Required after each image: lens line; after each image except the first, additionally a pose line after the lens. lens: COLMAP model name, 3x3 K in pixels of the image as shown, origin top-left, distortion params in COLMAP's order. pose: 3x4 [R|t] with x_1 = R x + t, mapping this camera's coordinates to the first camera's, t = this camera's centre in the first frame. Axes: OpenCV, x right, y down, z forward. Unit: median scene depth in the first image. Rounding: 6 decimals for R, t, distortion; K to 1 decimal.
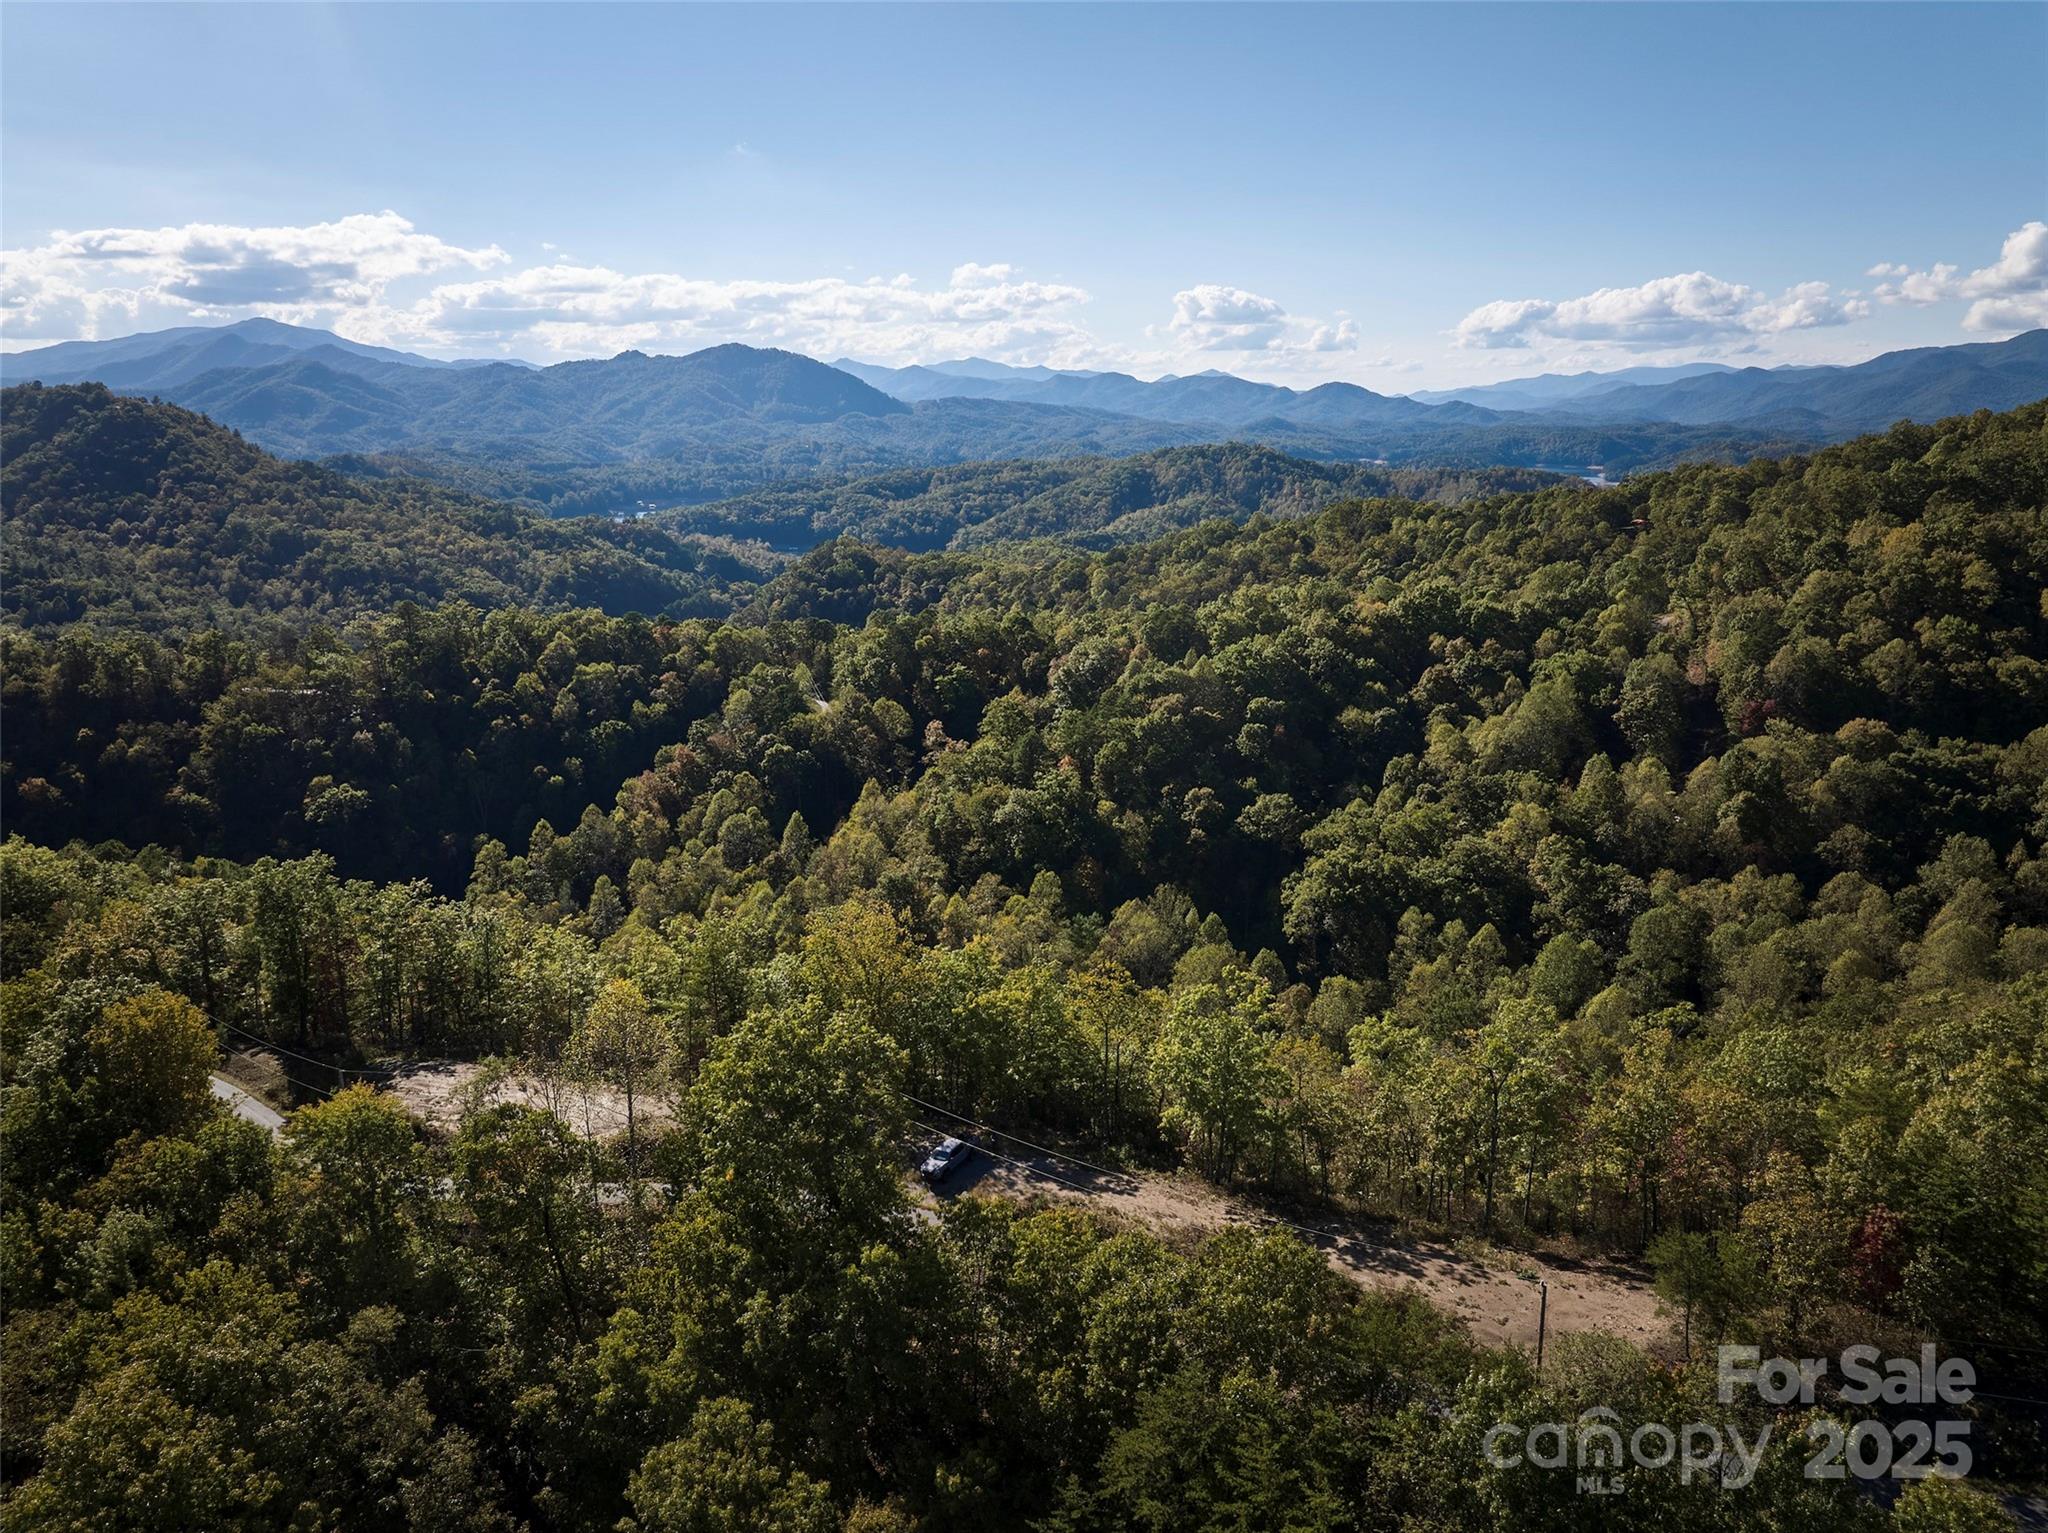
lens RADIAL K [[1440.2, 0, 1031.9], [0, 1440.2, 763.6], [0, 0, 1]] dist [-0.040881, 0.001852]
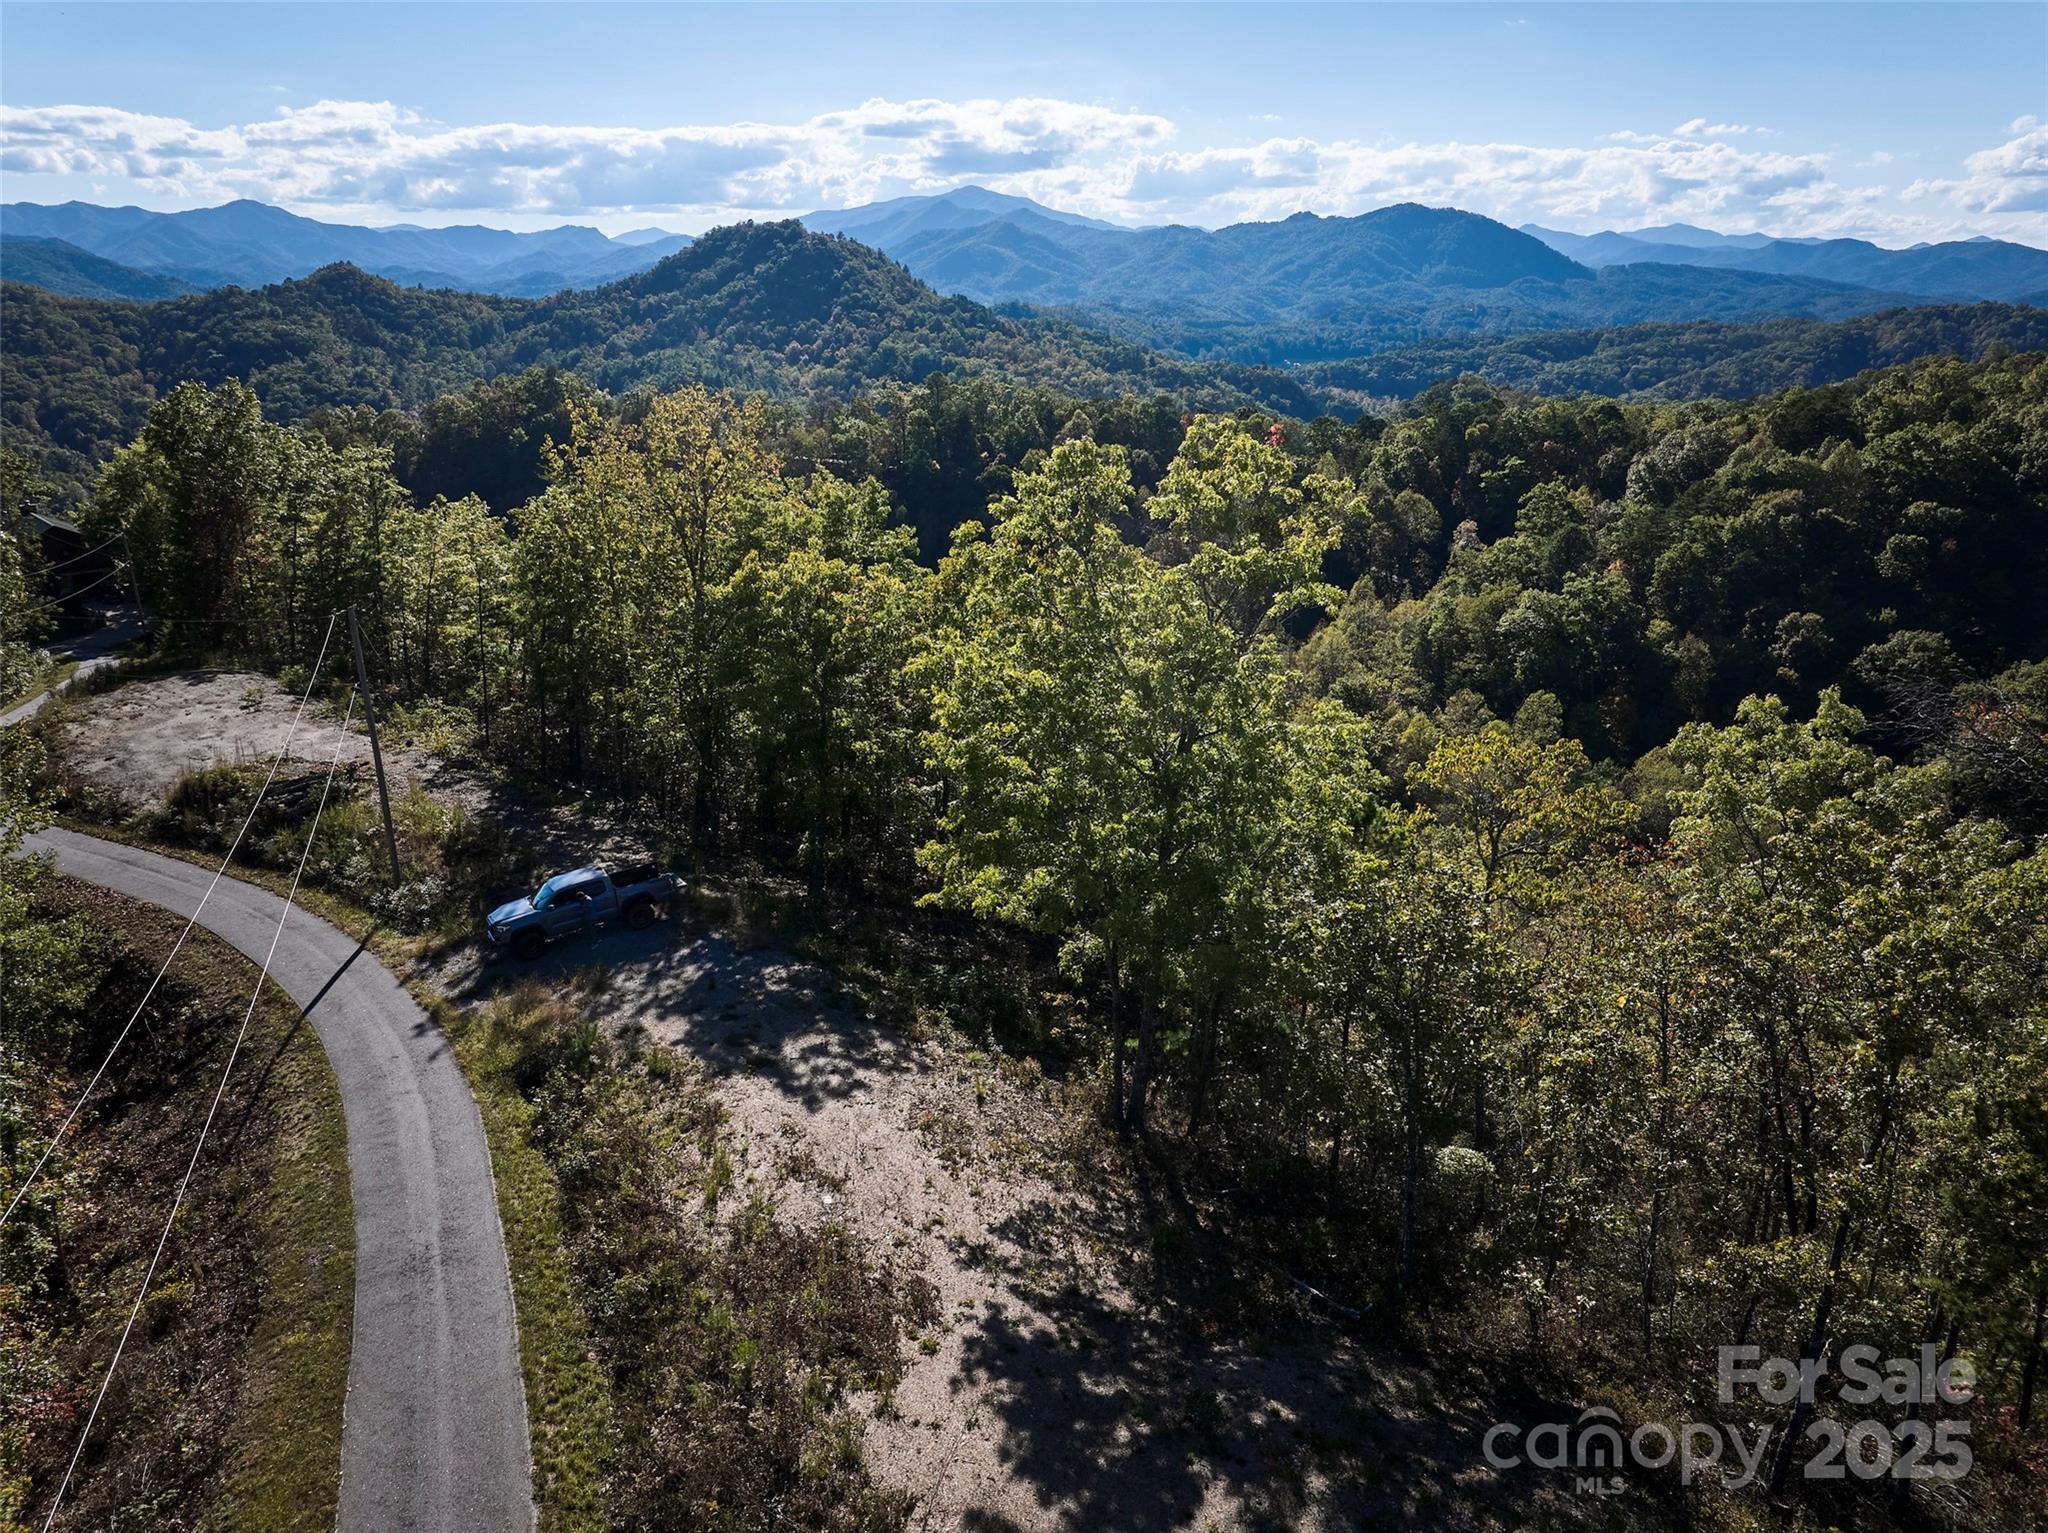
lens RADIAL K [[1440.2, 0, 1034.0], [0, 1440.2, 753.2], [0, 0, 1]] dist [-0.040881, 0.001852]
pose [[0.903424, 0.135380, -0.406814, 0.056556], [-0.103708, 0.989665, 0.099033, 0.044625], [0.416016, -0.047279, 0.908127, 0.173327]]
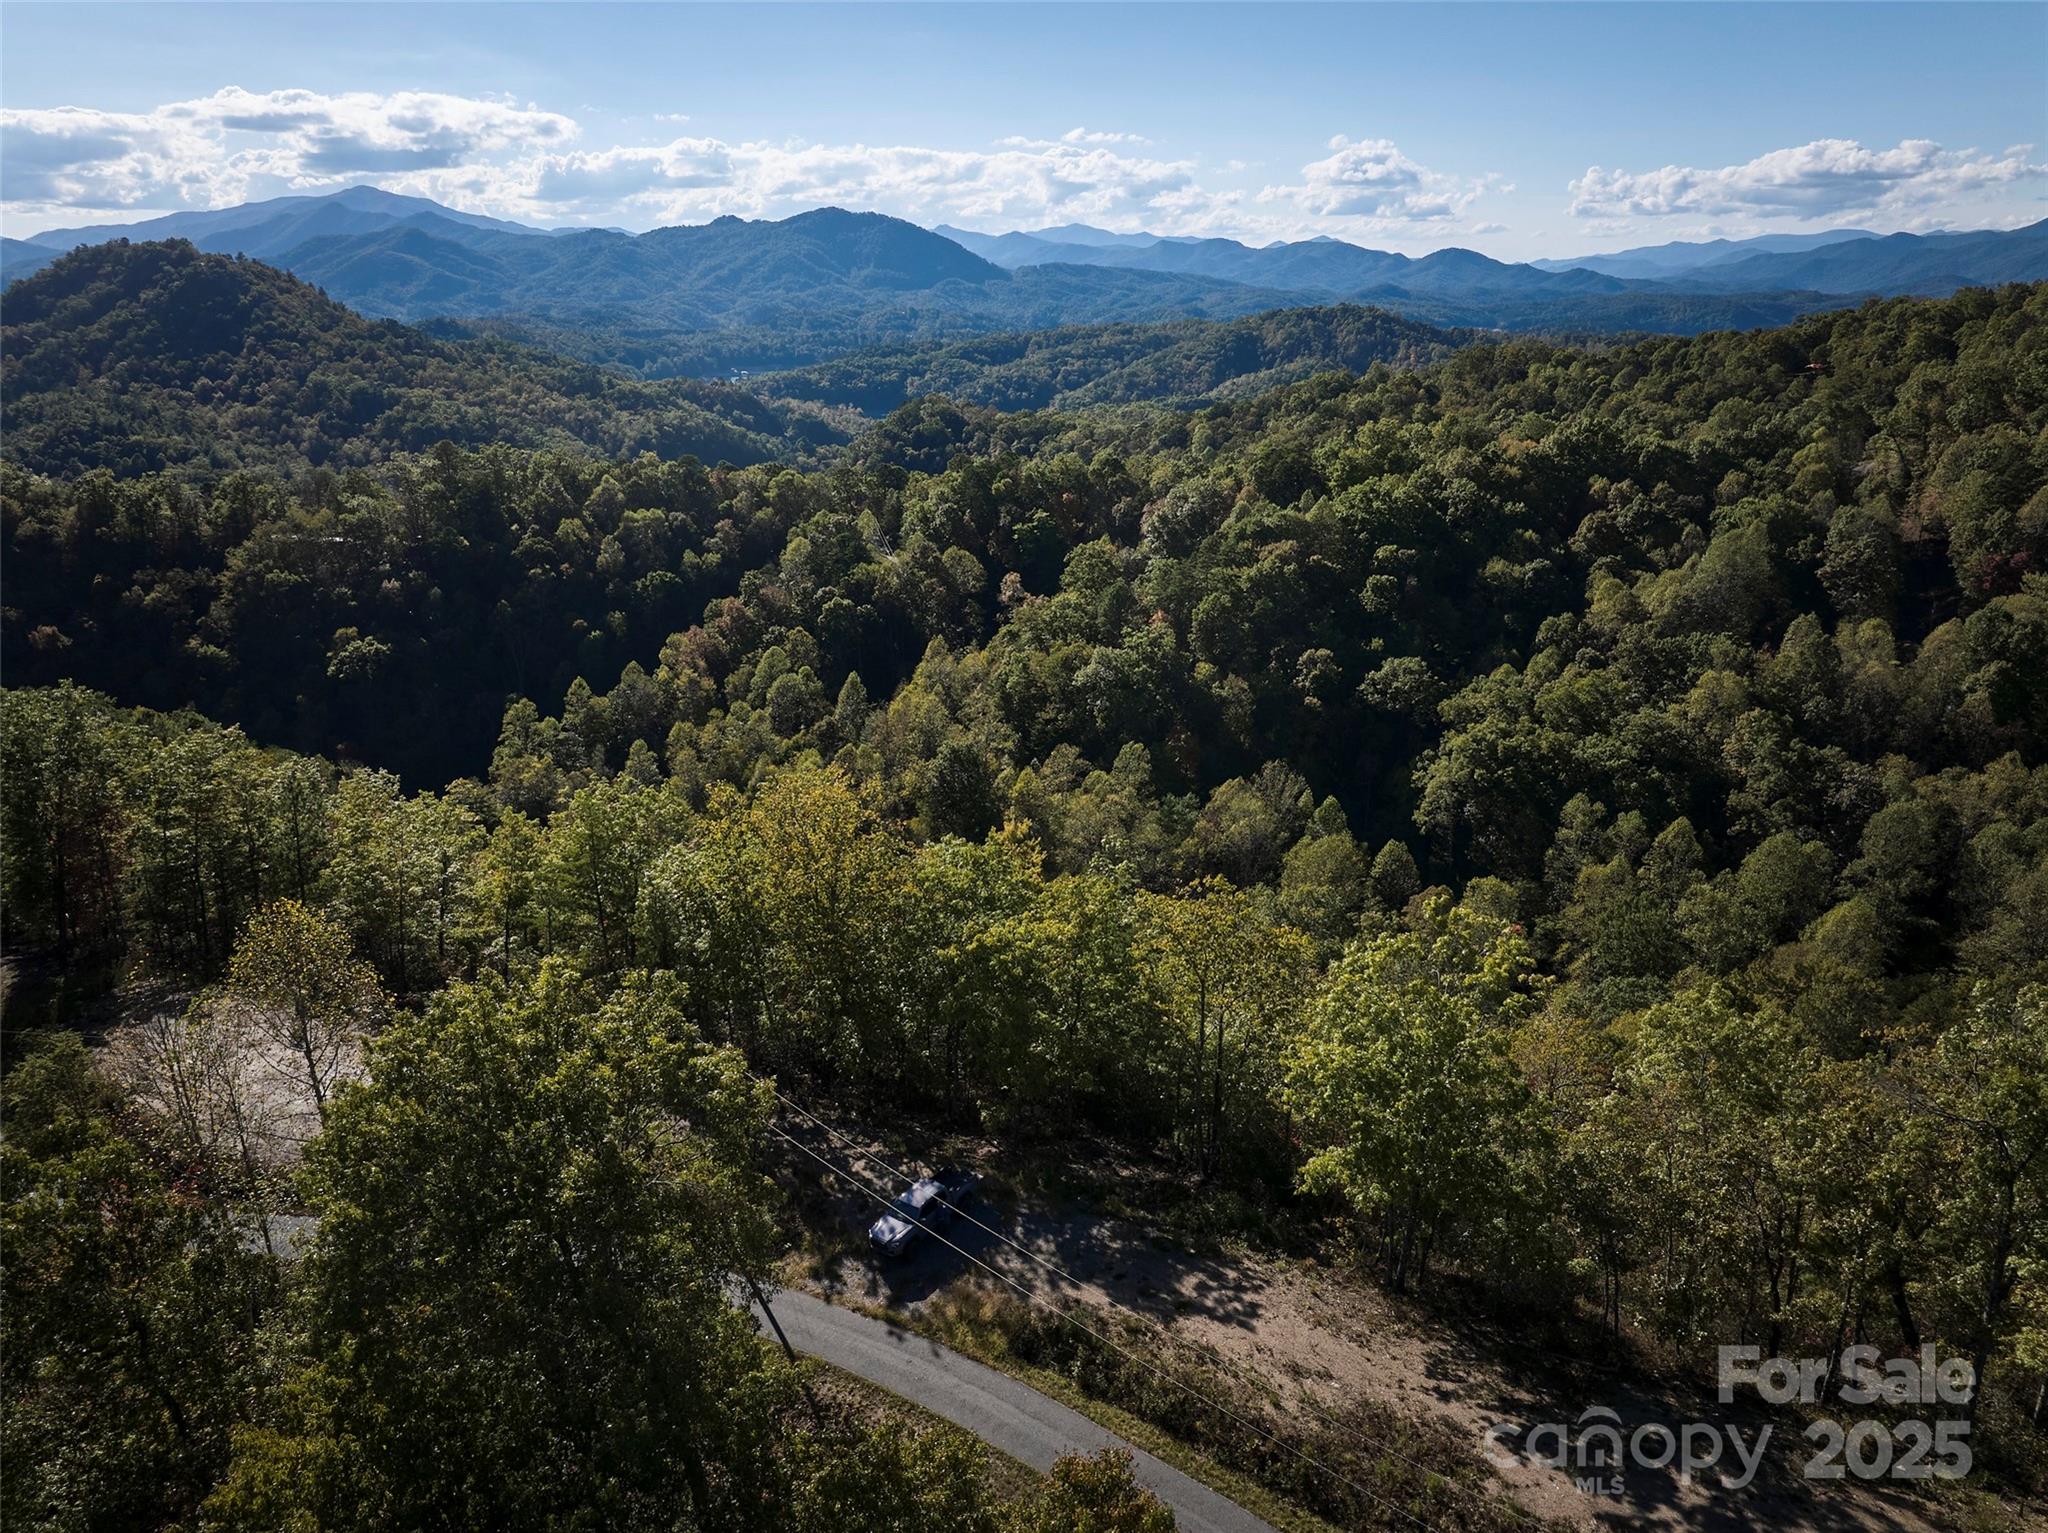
lens RADIAL K [[1440.2, 0, 1033.2], [0, 1440.2, 754.1], [0, 0, 1]] dist [-0.040881, 0.001852]
pose [[0.997719, 0.019210, -0.064711, 0.005057], [-0.014110, 0.996824, 0.078378, 0.011968], [0.066011, -0.077286, 0.994821, 0.114209]]
